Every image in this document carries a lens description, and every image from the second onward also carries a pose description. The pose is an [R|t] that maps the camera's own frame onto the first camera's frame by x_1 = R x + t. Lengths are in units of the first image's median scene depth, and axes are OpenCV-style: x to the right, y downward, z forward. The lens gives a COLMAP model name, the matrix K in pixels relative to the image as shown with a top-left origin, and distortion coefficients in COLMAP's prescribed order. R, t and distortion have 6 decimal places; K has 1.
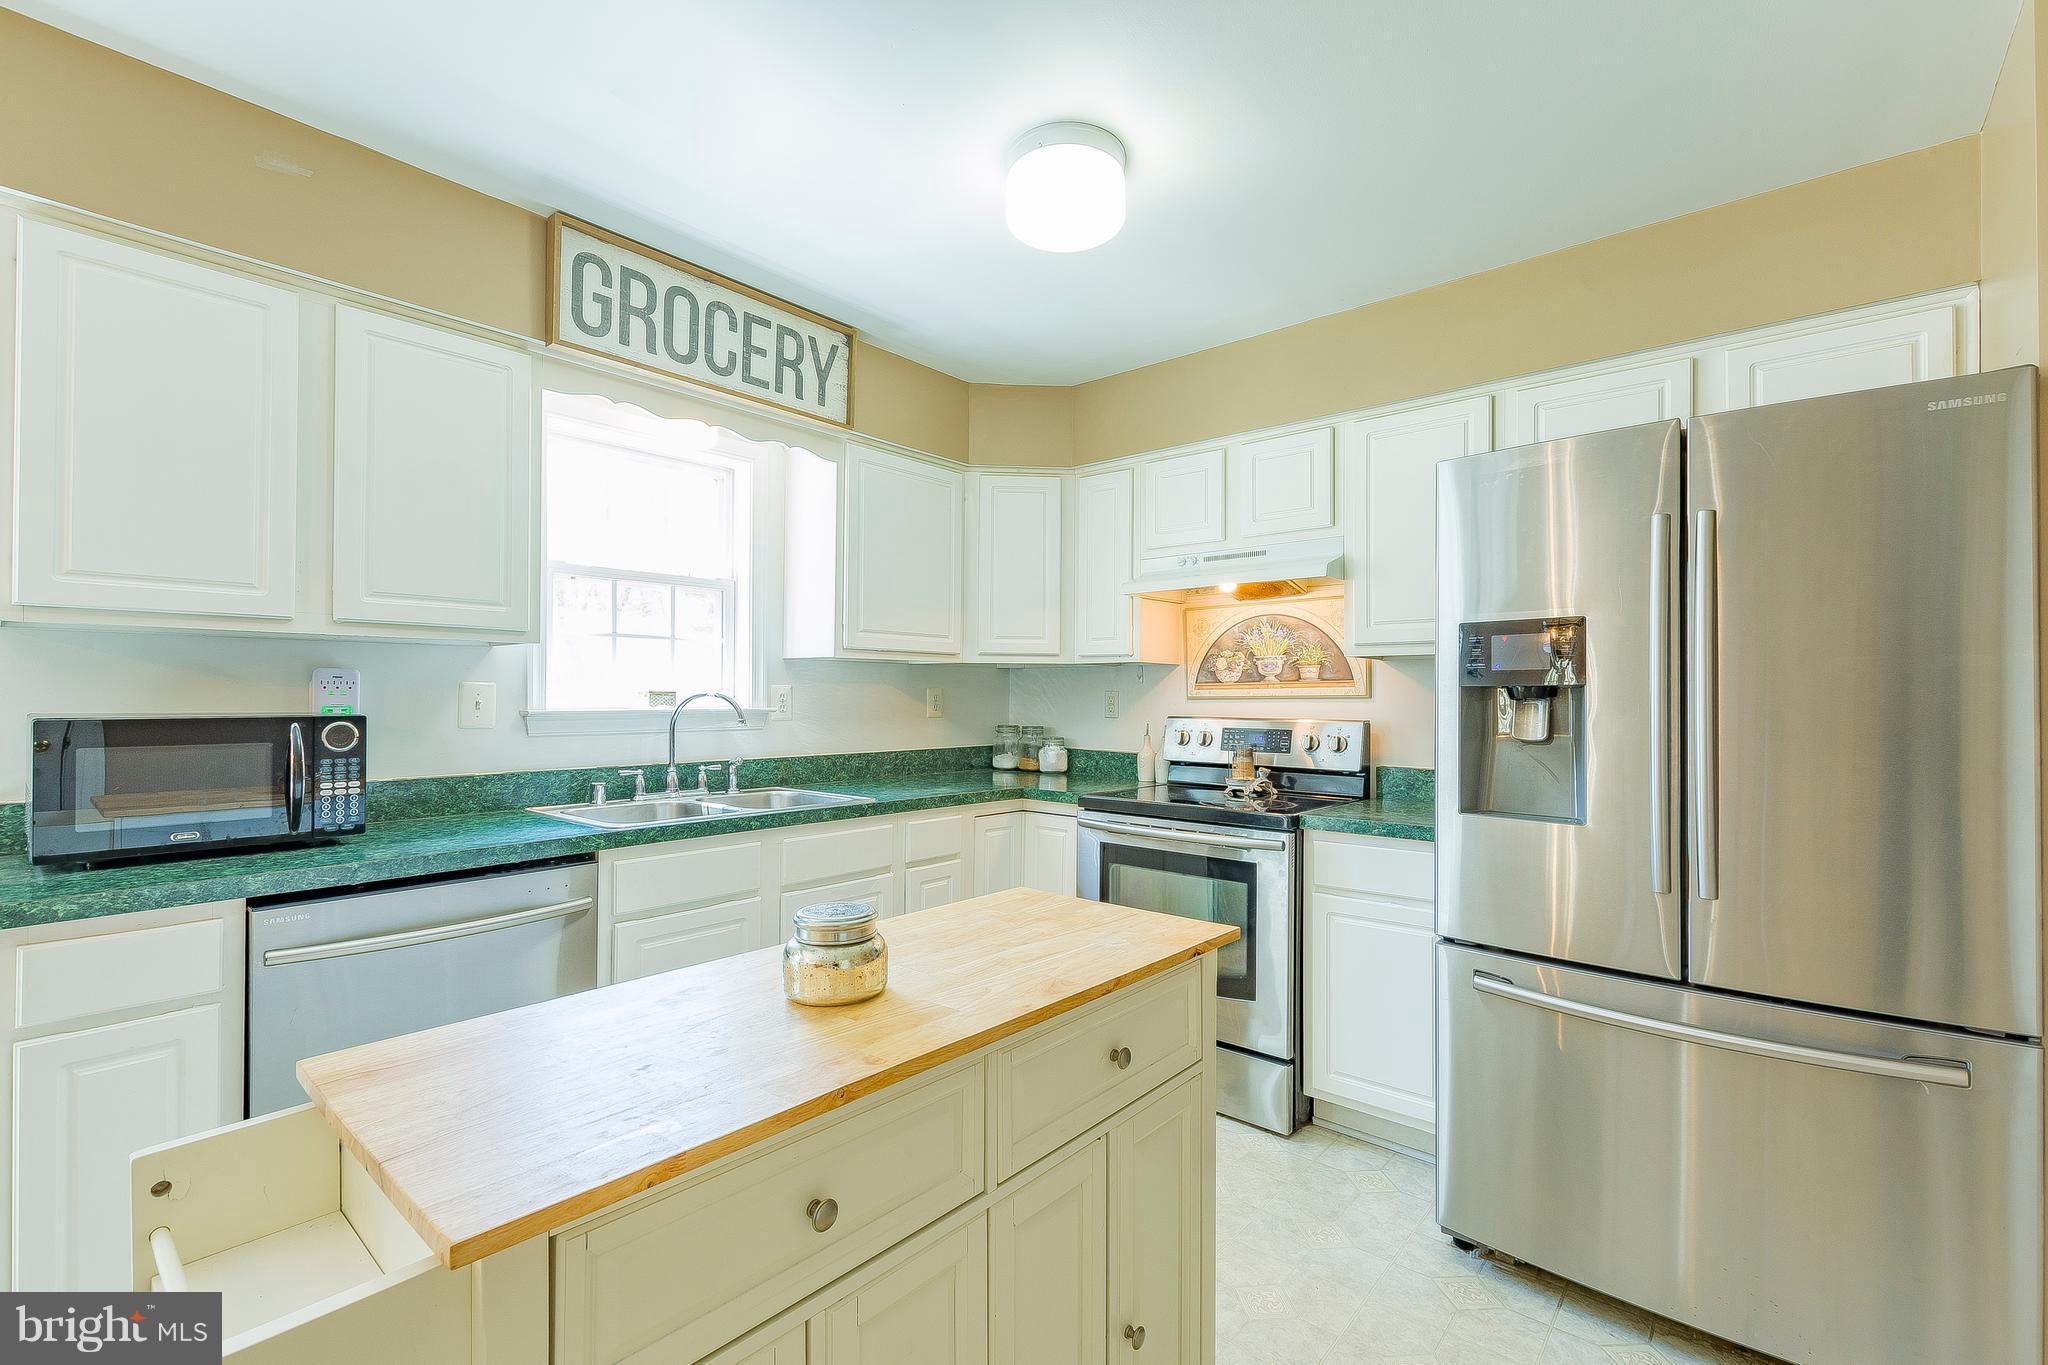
lens RADIAL K [[903.0, 0, 1025.4], [0, 903.0, 689.1], [0, 0, 1]] dist [0.004064, -0.000166]
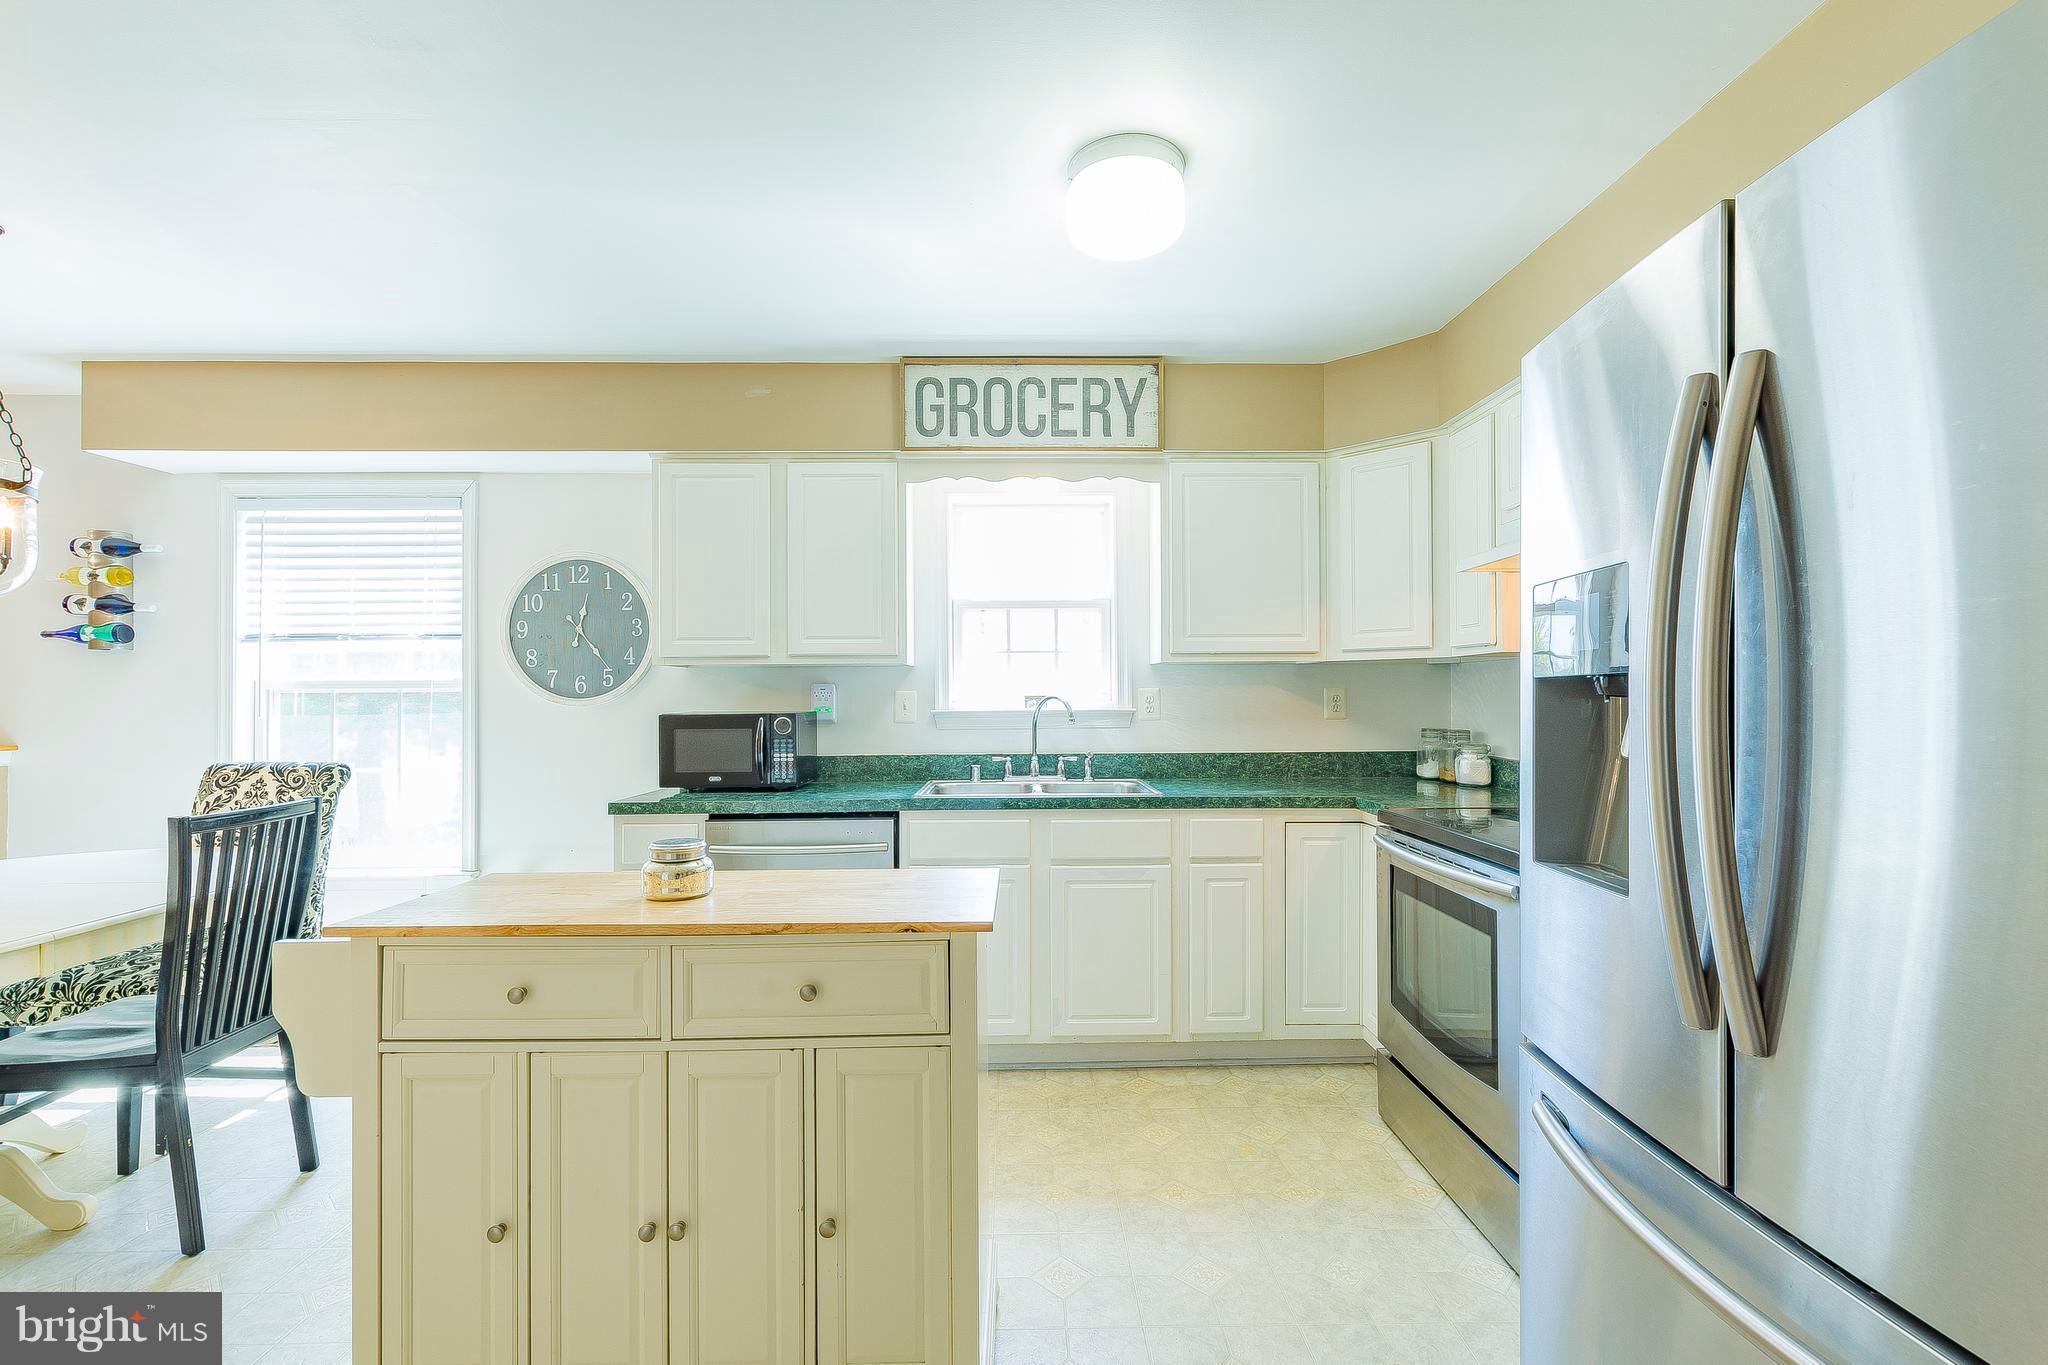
lens RADIAL K [[903.0, 0, 1031.8], [0, 903.0, 691.7], [0, 0, 1]] dist [0.004064, -0.000166]
pose [[0.649749, -0.013358, -0.760031, 0.550042], [0.015592, 0.999869, -0.004243, 0.002587], [0.759989, -0.009094, 0.649873, 0.189294]]
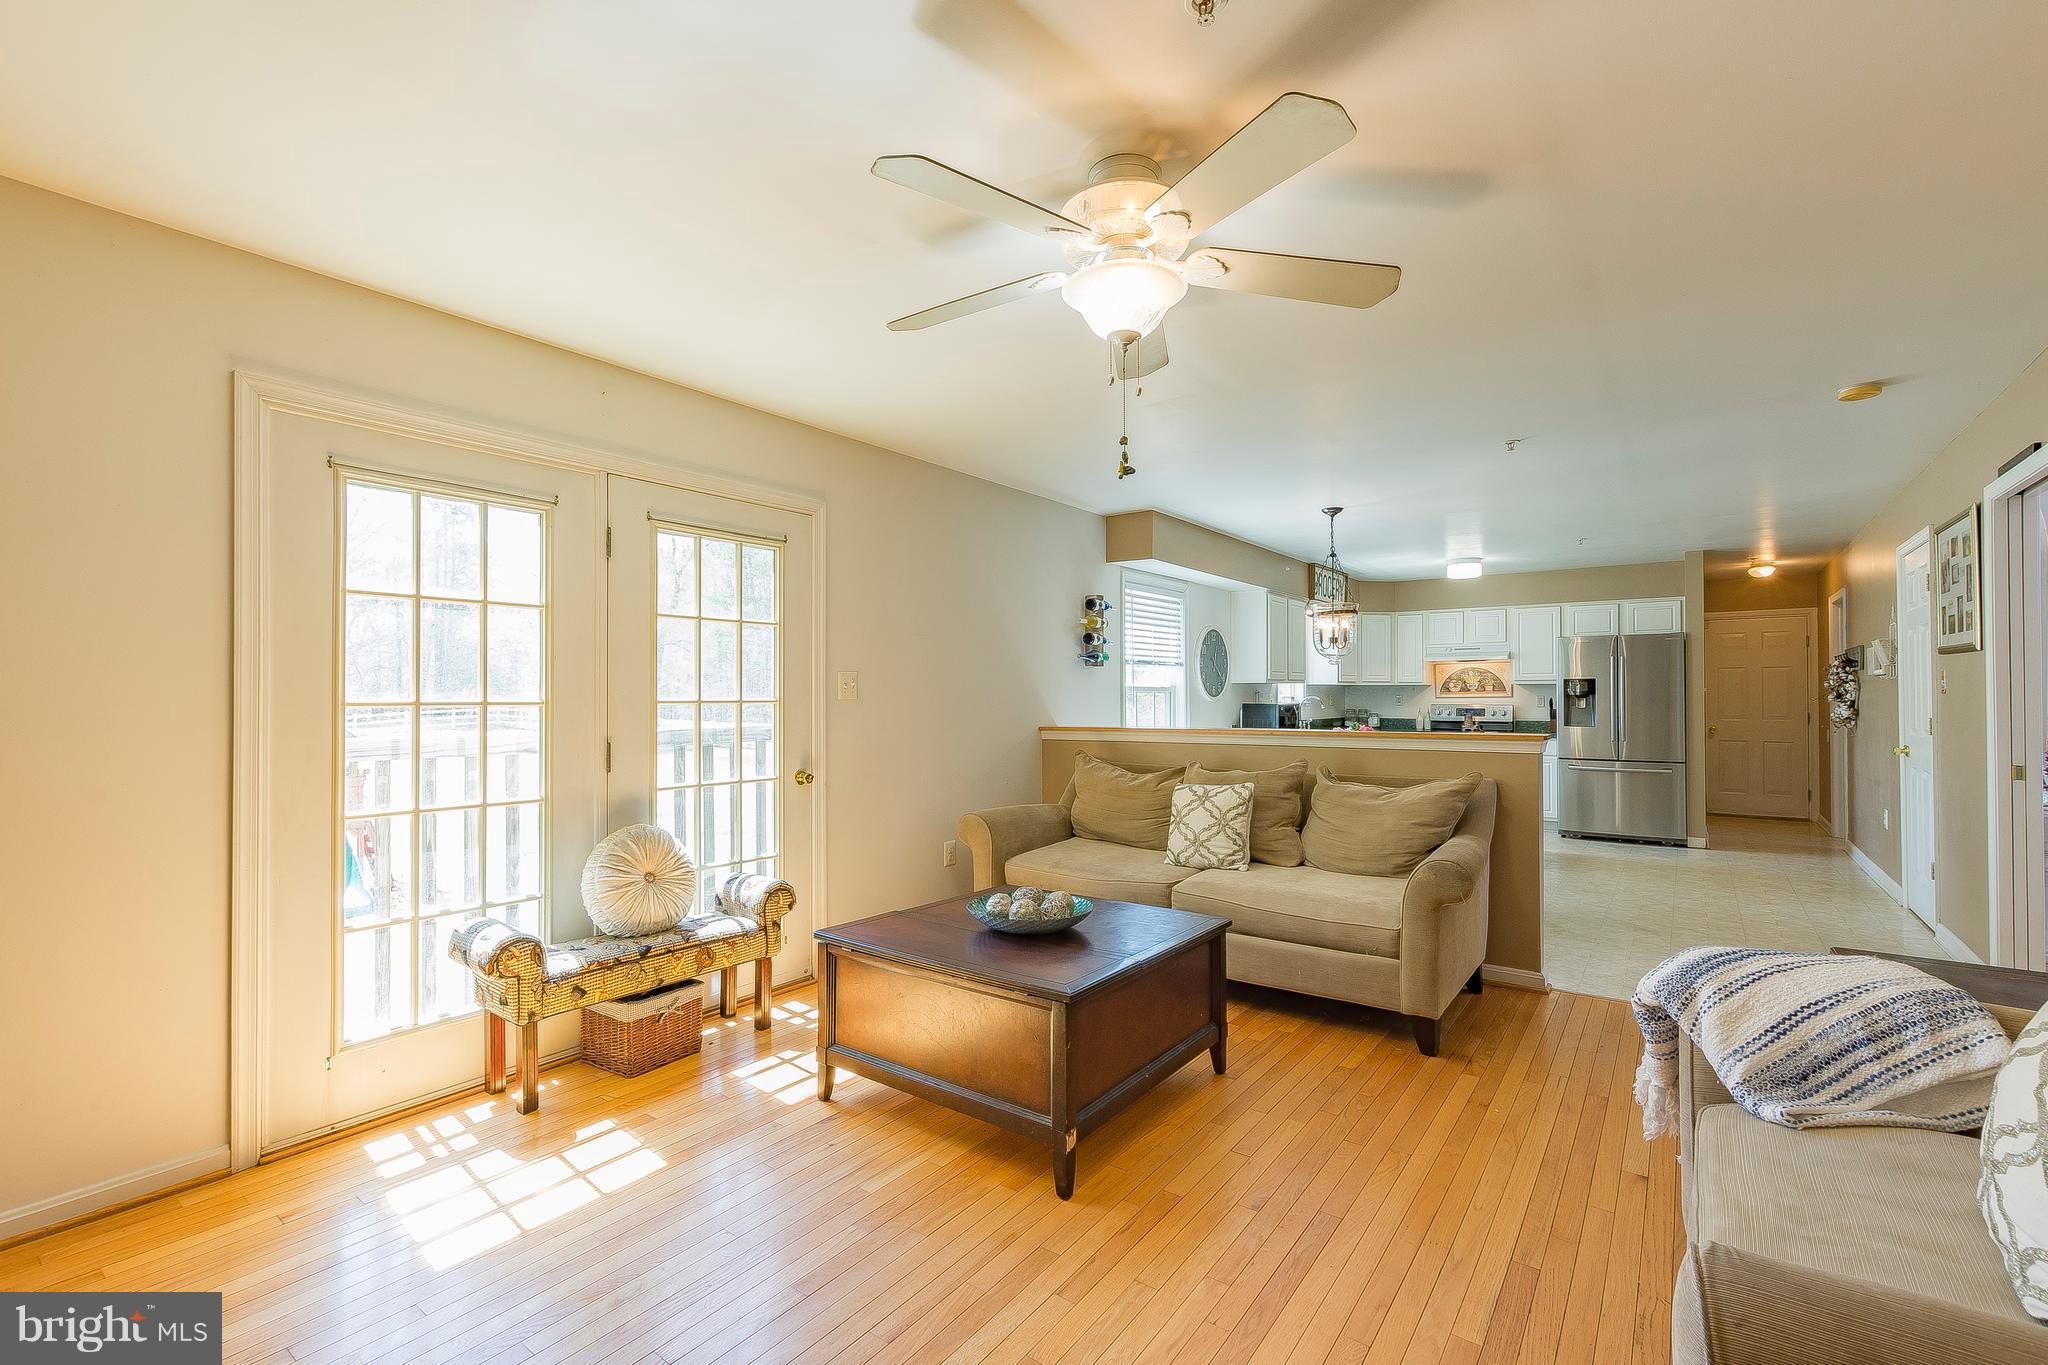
lens RADIAL K [[903.0, 0, 1032.3], [0, 903.0, 689.9], [0, 0, 1]] dist [0.004064, -0.000166]
pose [[0.997939, -0.006159, 0.063881, -1.512090], [0.006115, 0.999981, 0.000893, -0.029280], [-0.063885, -0.000501, 0.997957, -2.027403]]
